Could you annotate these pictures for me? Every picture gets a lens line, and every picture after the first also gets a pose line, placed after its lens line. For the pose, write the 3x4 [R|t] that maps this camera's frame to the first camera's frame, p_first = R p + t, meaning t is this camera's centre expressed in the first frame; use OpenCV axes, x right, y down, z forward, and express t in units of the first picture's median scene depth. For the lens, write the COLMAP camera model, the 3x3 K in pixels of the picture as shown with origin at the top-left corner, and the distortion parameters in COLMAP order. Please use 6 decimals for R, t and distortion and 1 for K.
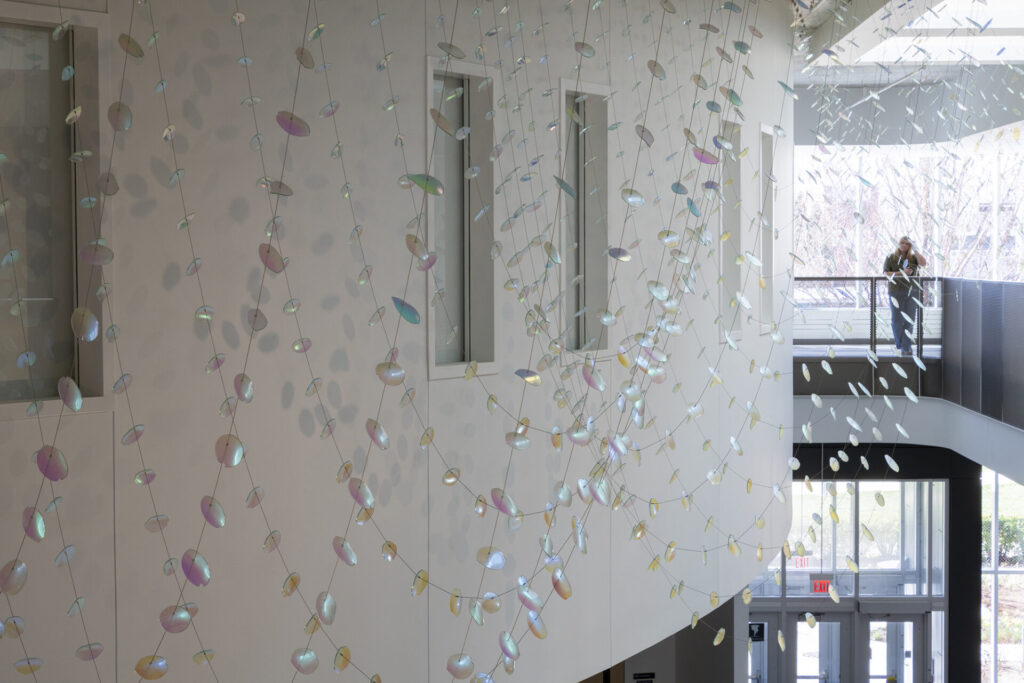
lens RADIAL K [[2006.3, 0, 512.0], [0, 2006.3, 341.5], [0, 0, 1]] dist [-0.006217, -0.038607]
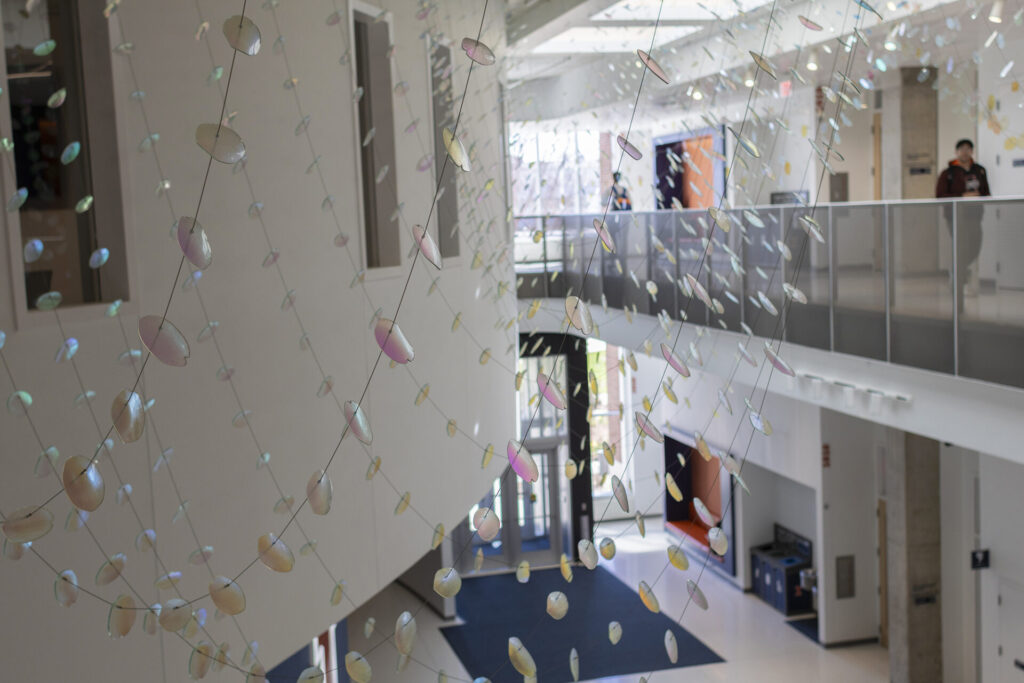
lens RADIAL K [[1306.5, 0, 512.0], [0, 1306.5, 341.5], [0, 0, 1]] dist [0.043541, -0.016721]
pose [[0.965776, -0.061269, 0.252039, -0.089954], [0.049392, 0.997362, 0.053186, 0.010671], [-0.254633, -0.038917, 0.966254, 0.147914]]
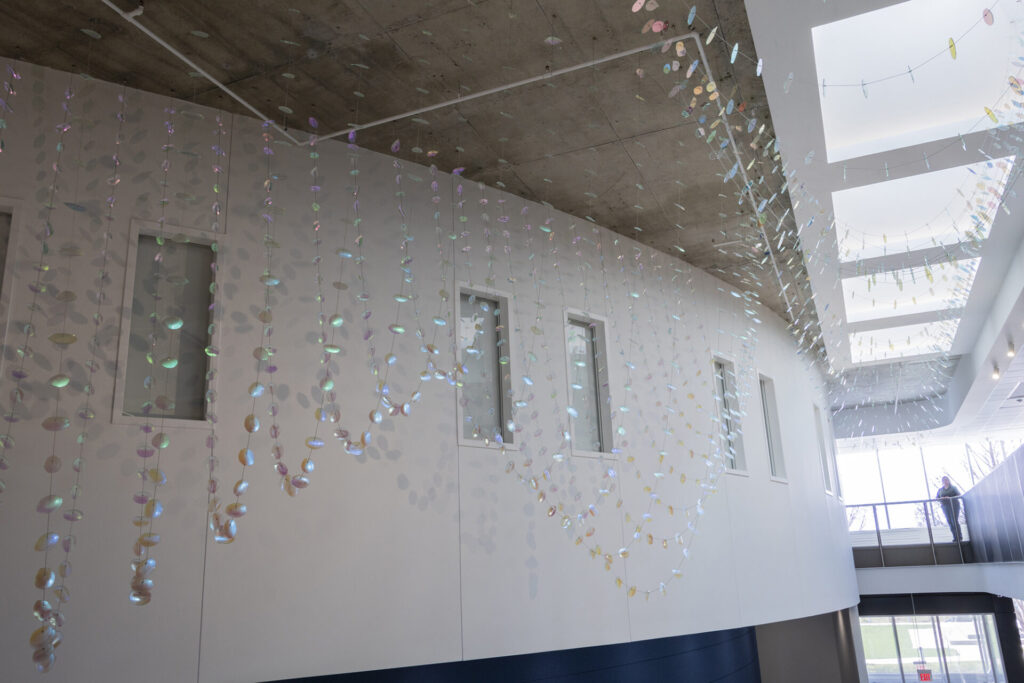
lens RADIAL K [[828.1, 0, 512.0], [0, 828.1, 341.5], [0, 0, 1]] dist [0.001918, -0.007511]
pose [[0.929299, -0.135266, -0.343666, 0.162820], [0.019922, 0.947522, -0.319070, 0.101254], [0.368790, 0.289665, 0.883226, 0.194622]]
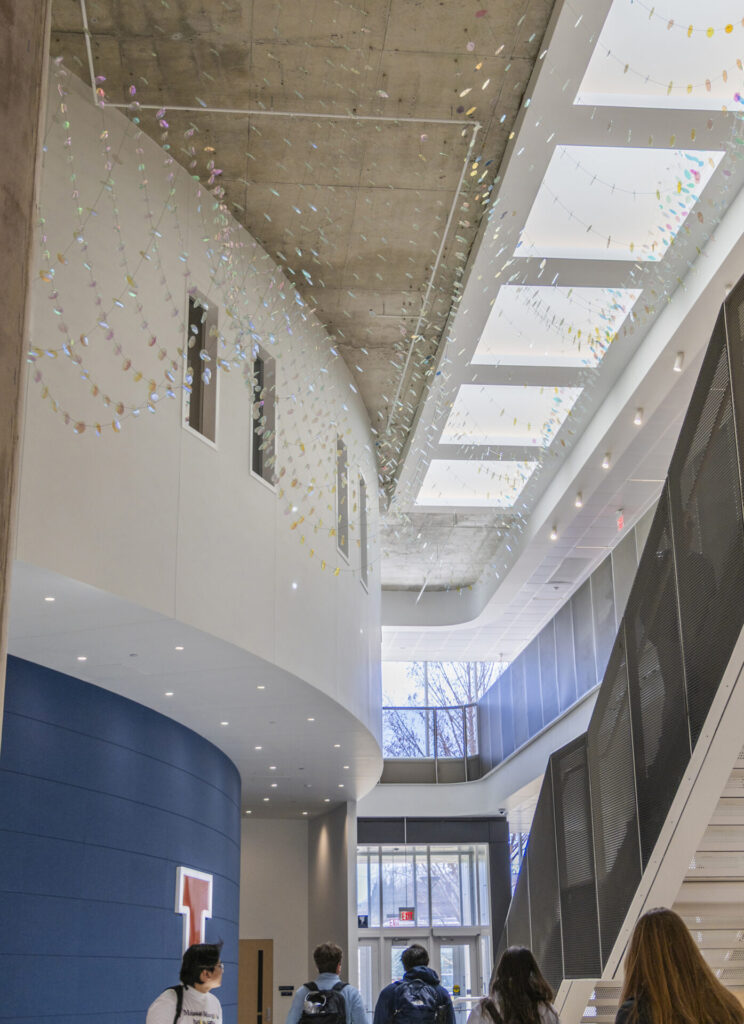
lens RADIAL K [[1432.8, 0, 352.1], [0, 1432.8, 464.3], [0, 0, 1]] dist [0.020038, 0.026531]
pose [[0.993721, 0.034144, 0.106545, -0.015080], [0.009497, 0.923116, -0.384405, 0.338618], [-0.111478, 0.383003, 0.916996, -0.141696]]
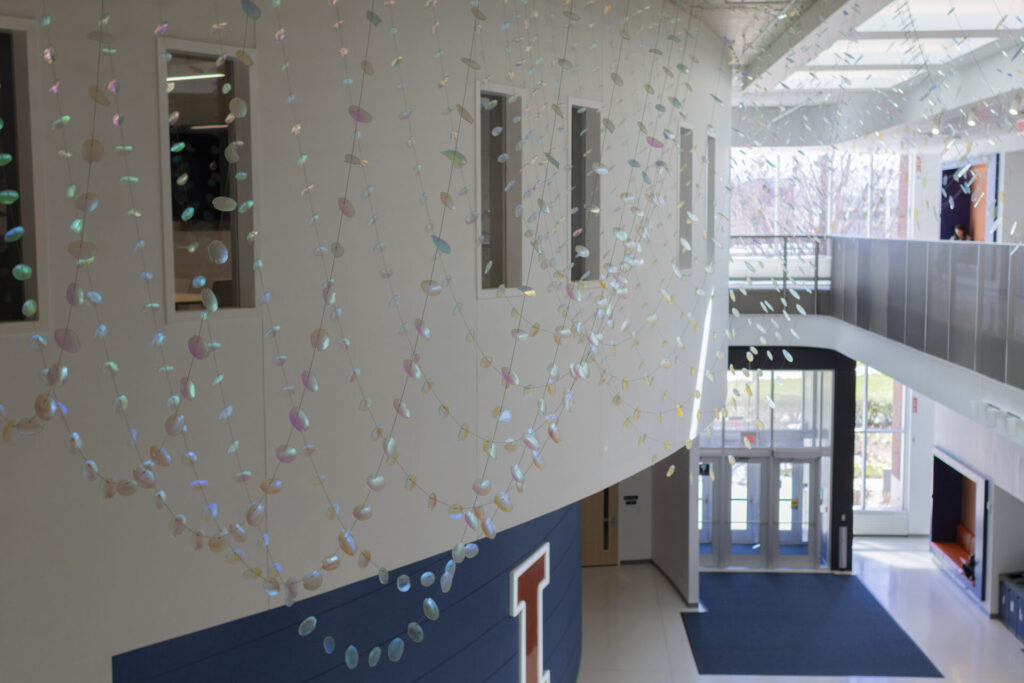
lens RADIAL K [[1306.5, 0, 512.0], [0, 1306.5, 341.5], [0, 0, 1]] dist [0.043541, -0.016721]
pose [[0.999521, 0.003938, -0.030700, 0.008631], [-0.002512, 0.998922, 0.046356, 0.003348], [0.030849, -0.046256, 0.998453, 0.014523]]
